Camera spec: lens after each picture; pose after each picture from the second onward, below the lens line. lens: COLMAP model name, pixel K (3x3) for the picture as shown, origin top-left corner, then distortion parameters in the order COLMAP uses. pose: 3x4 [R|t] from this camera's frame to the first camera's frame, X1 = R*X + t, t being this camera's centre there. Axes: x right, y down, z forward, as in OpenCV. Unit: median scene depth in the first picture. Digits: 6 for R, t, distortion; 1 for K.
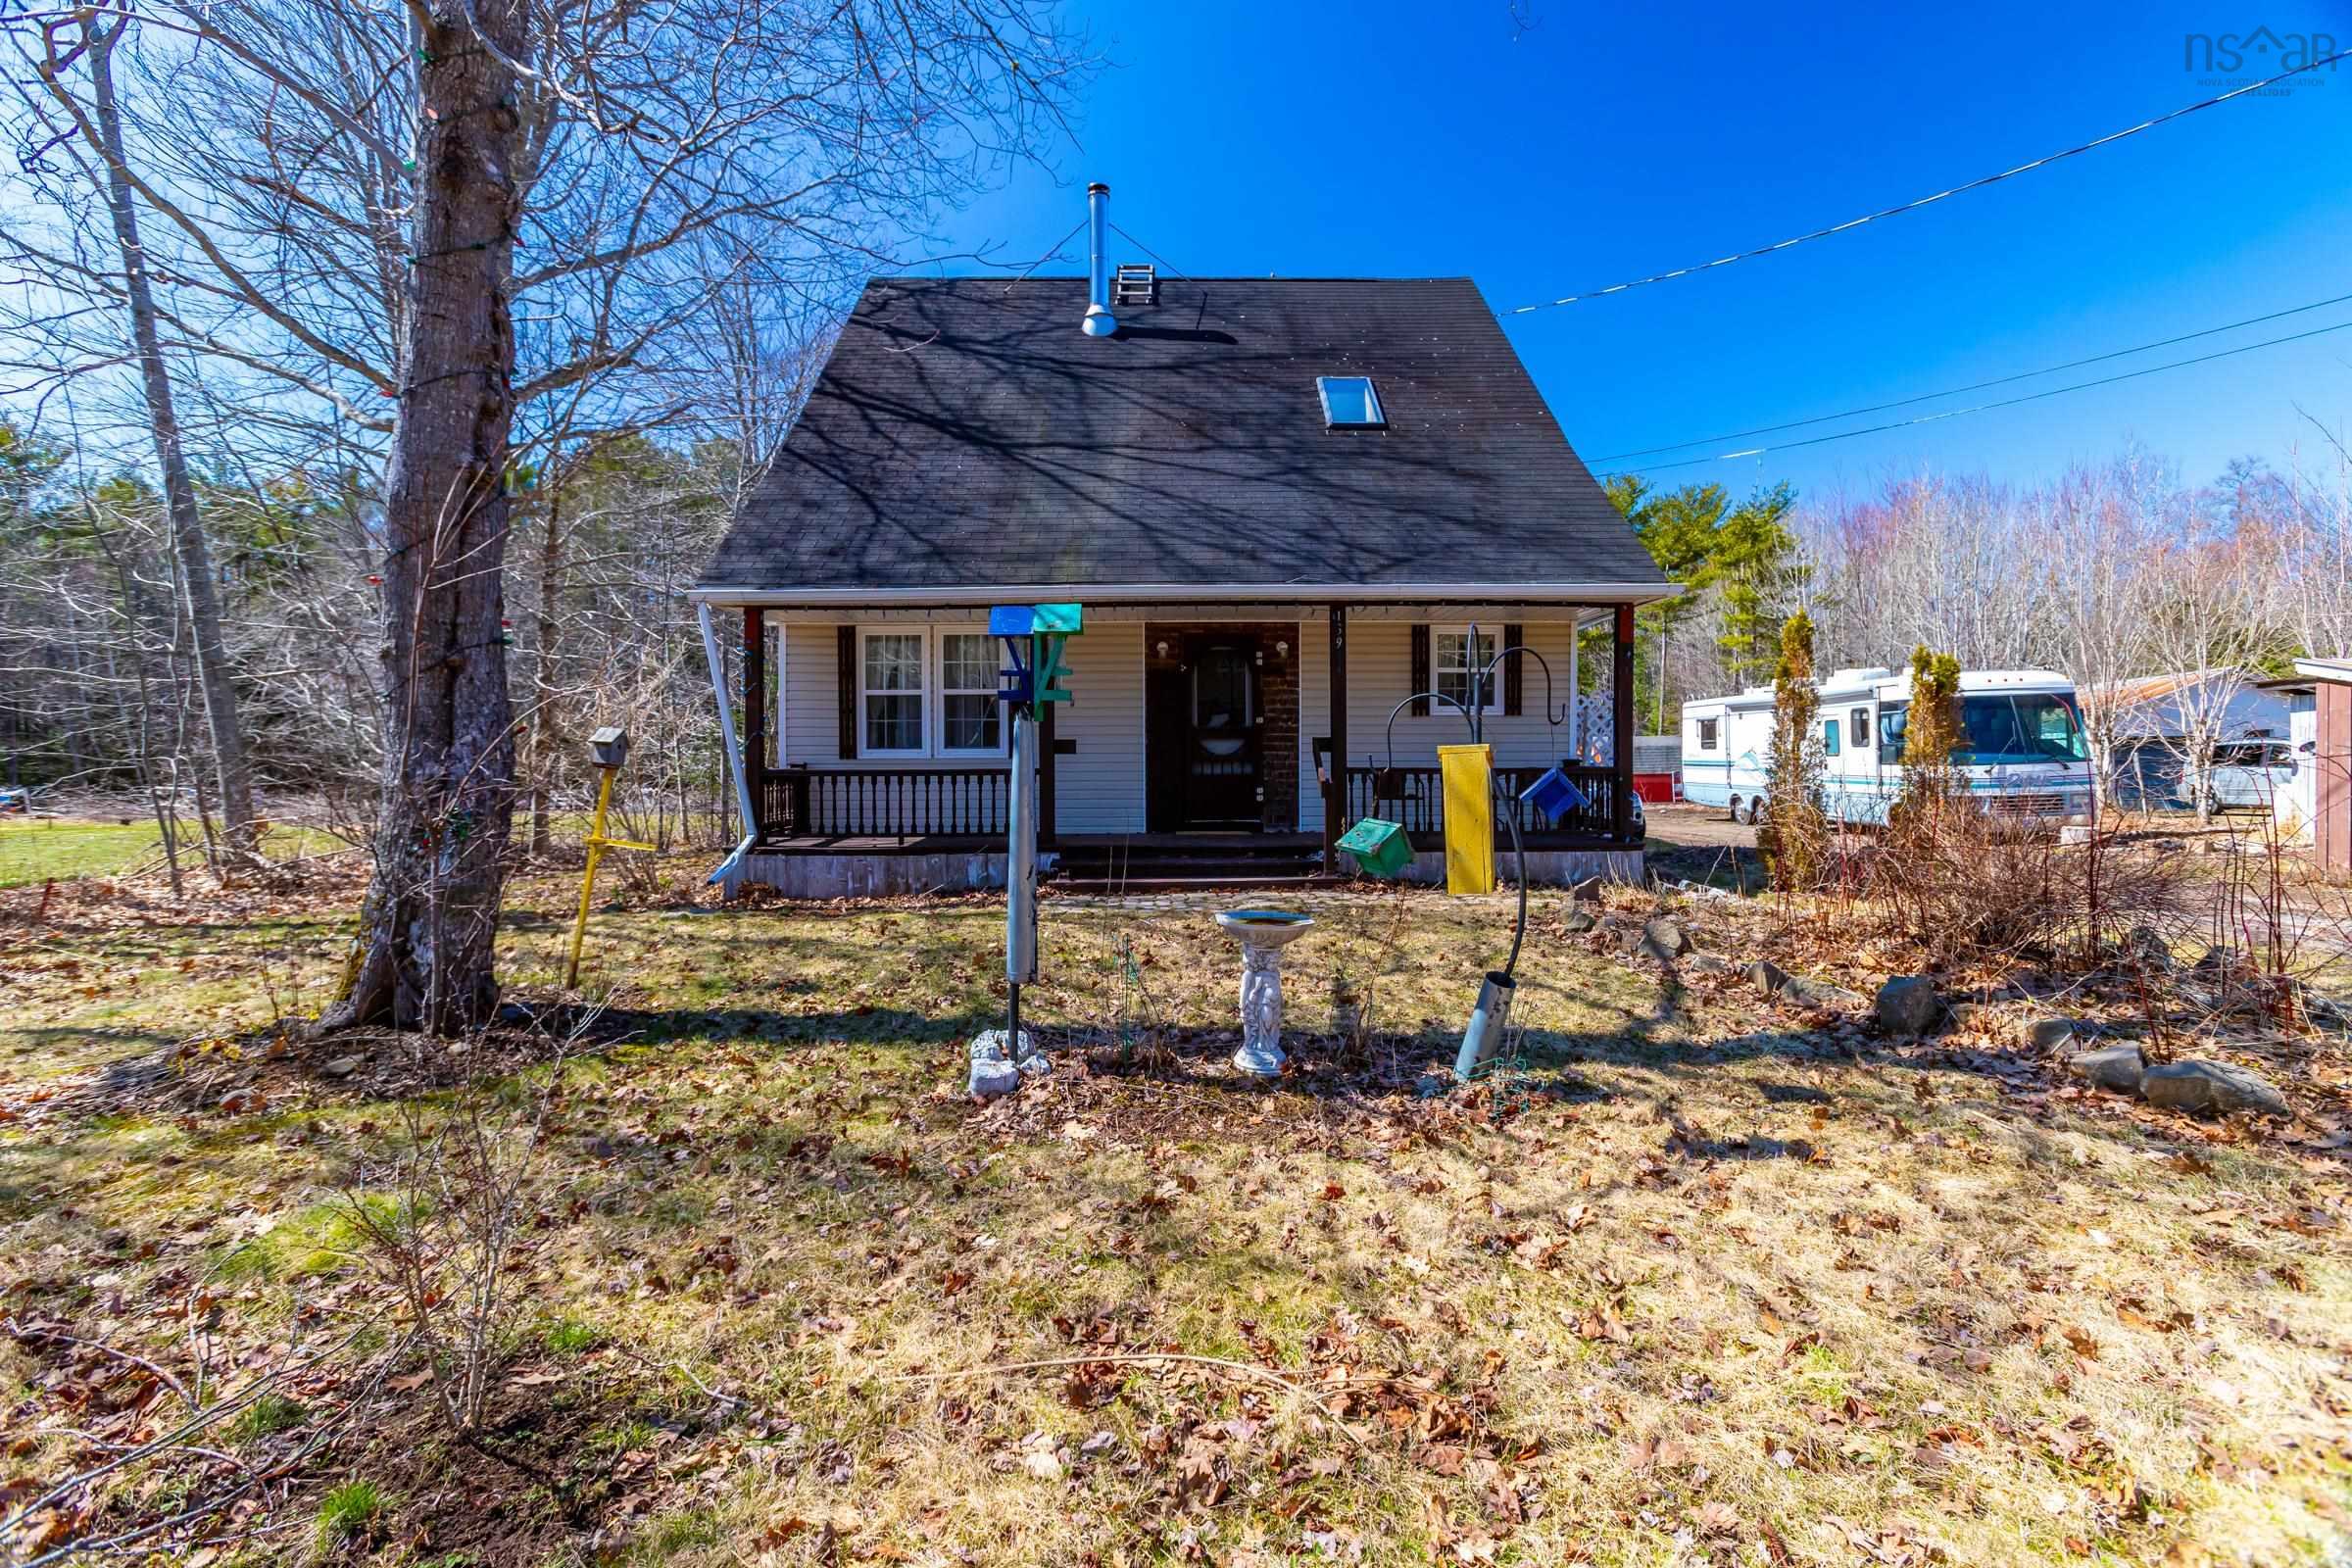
lens RADIAL K [[1045.3, 0, 1167.4], [0, 1045.3, 780.1], [0, 0, 1]] dist [-0.002566, 0.001238]
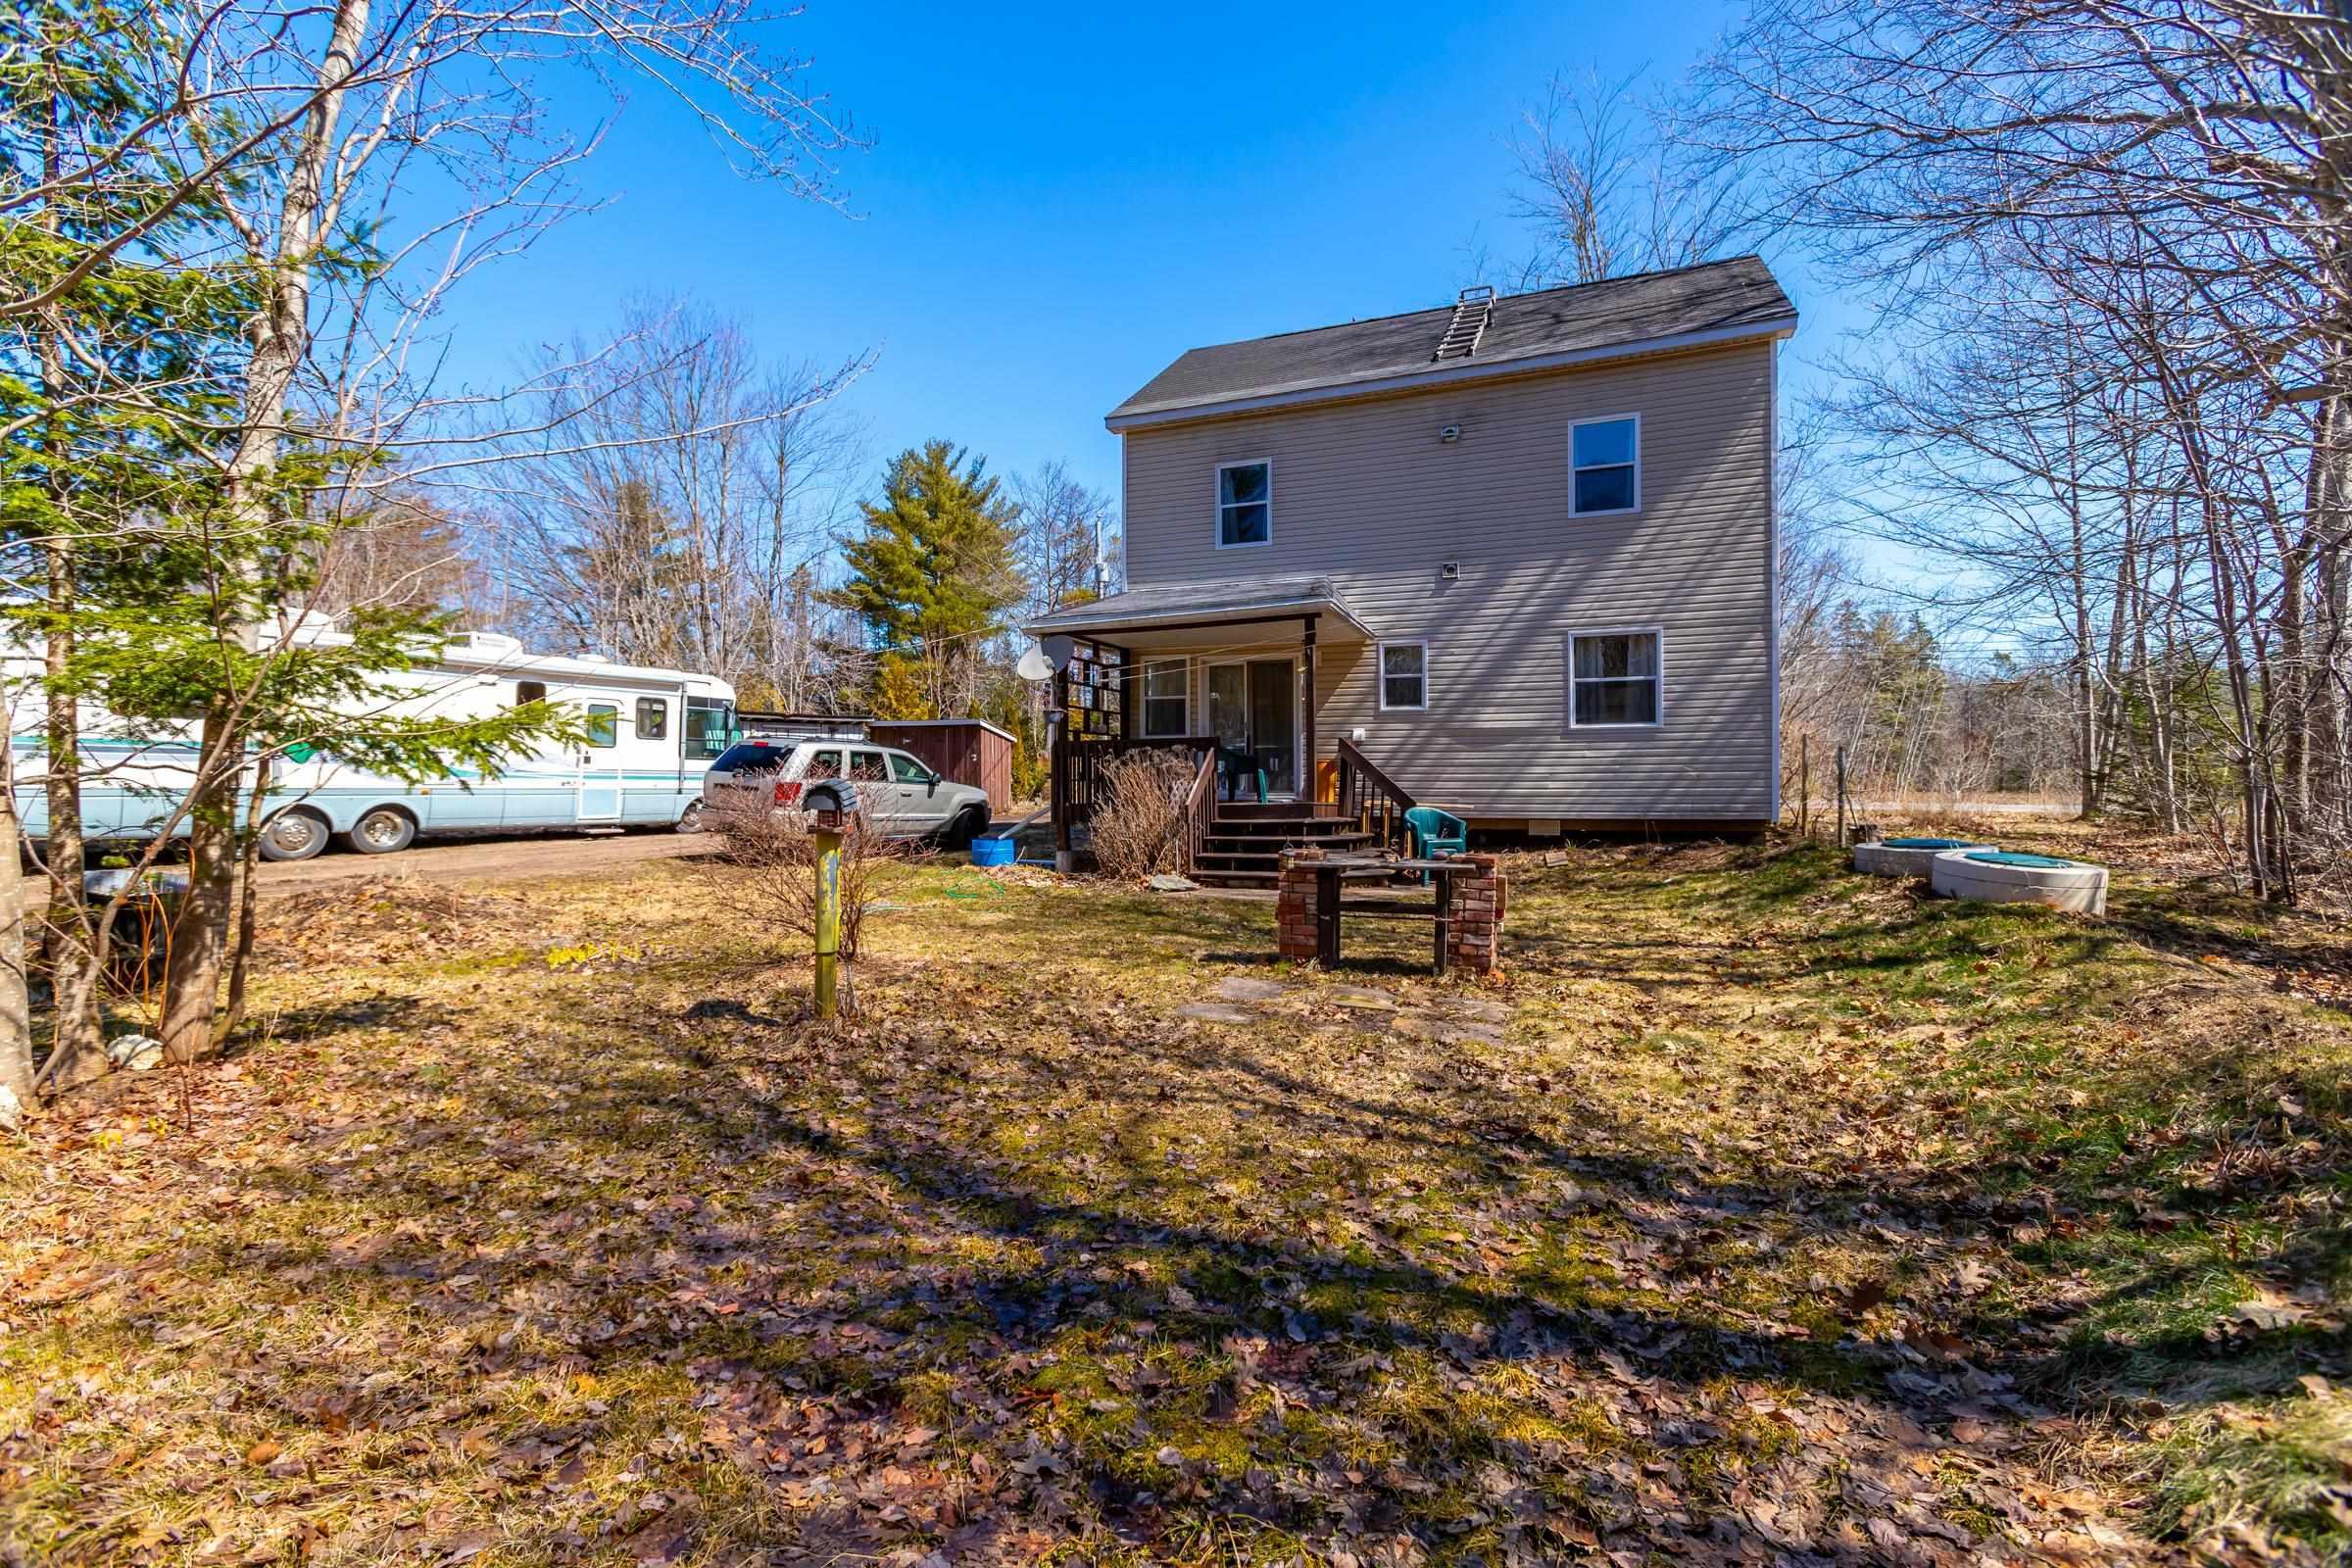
lens RADIAL K [[1045.3, 0, 1185.0], [0, 1045.3, 773.2], [0, 0, 1]] dist [-0.002566, 0.001238]
pose [[-0.929728, 0.005742, 0.368202, -0.203490], [0.009246, 0.999927, 0.007752, -0.007778], [-0.368131, 0.010611, -0.929714, 2.891399]]
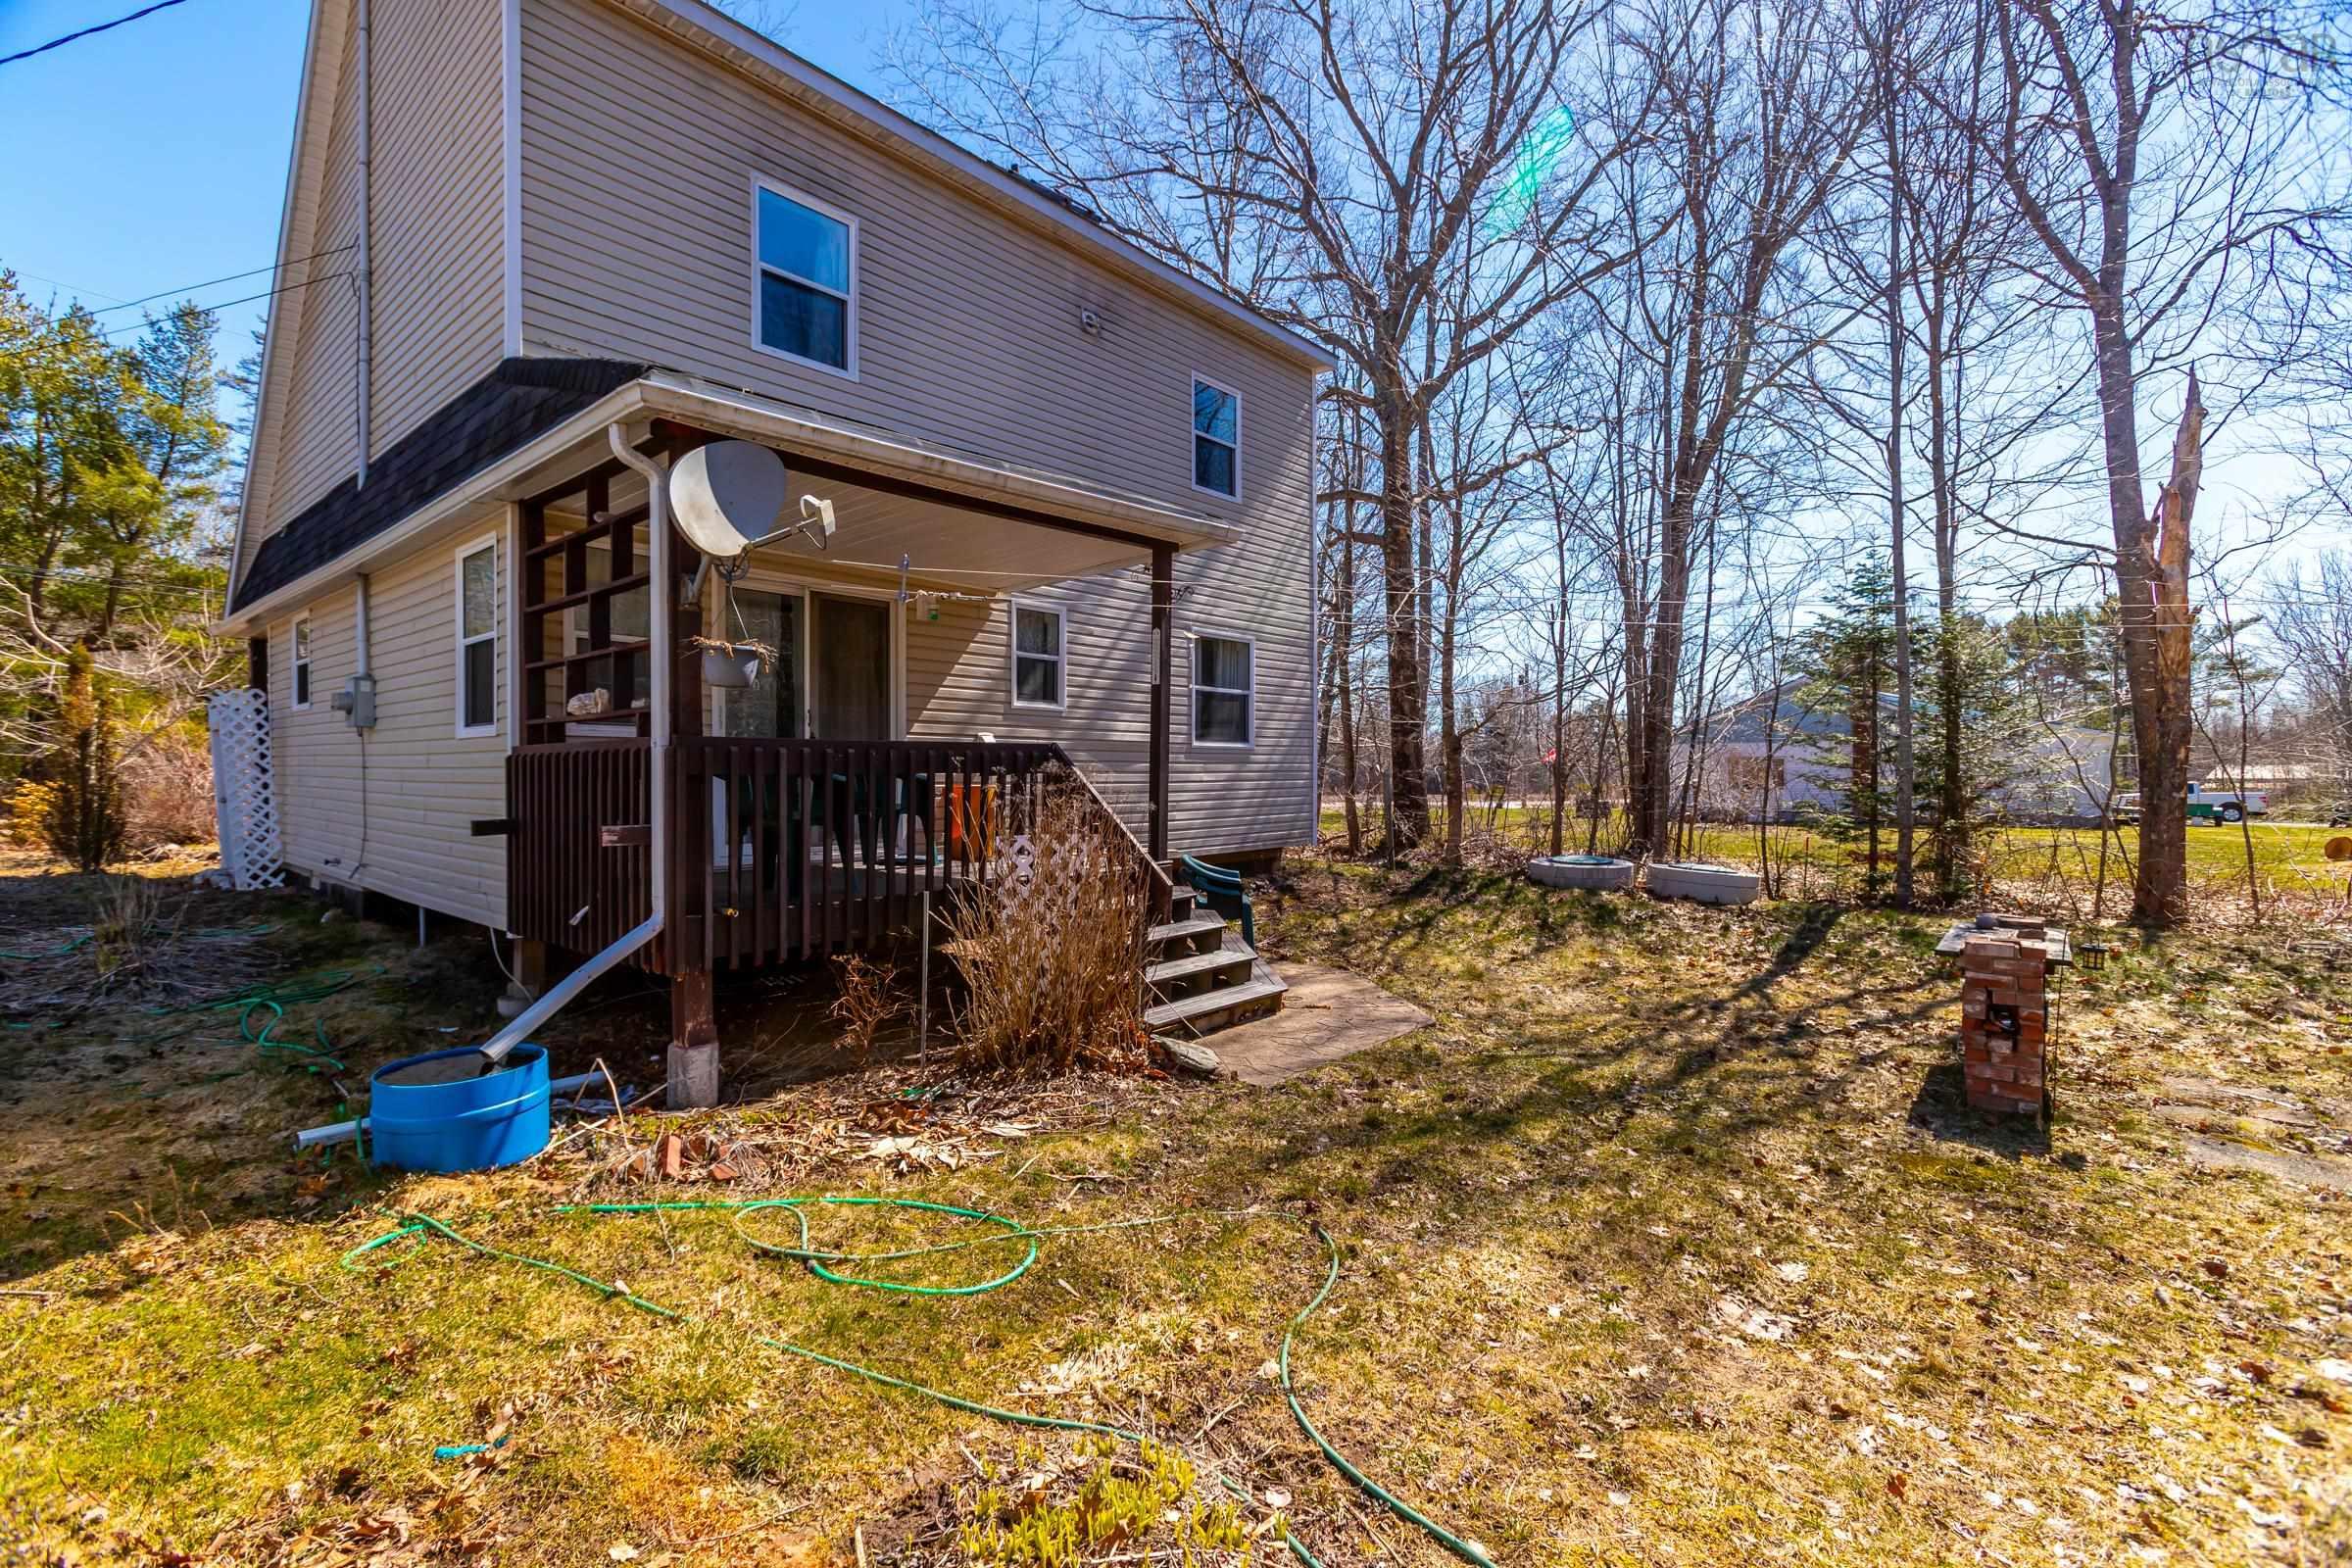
lens RADIAL K [[1045.3, 0, 1182.9], [0, 1045.3, 782.7], [0, 0, 1]] dist [-0.002566, 0.001238]
pose [[-0.655750, 0.008226, -0.754933, 0.564993], [-0.008484, 0.999797, 0.018263, -0.028917], [0.754930, 0.018380, -0.655547, 2.259285]]
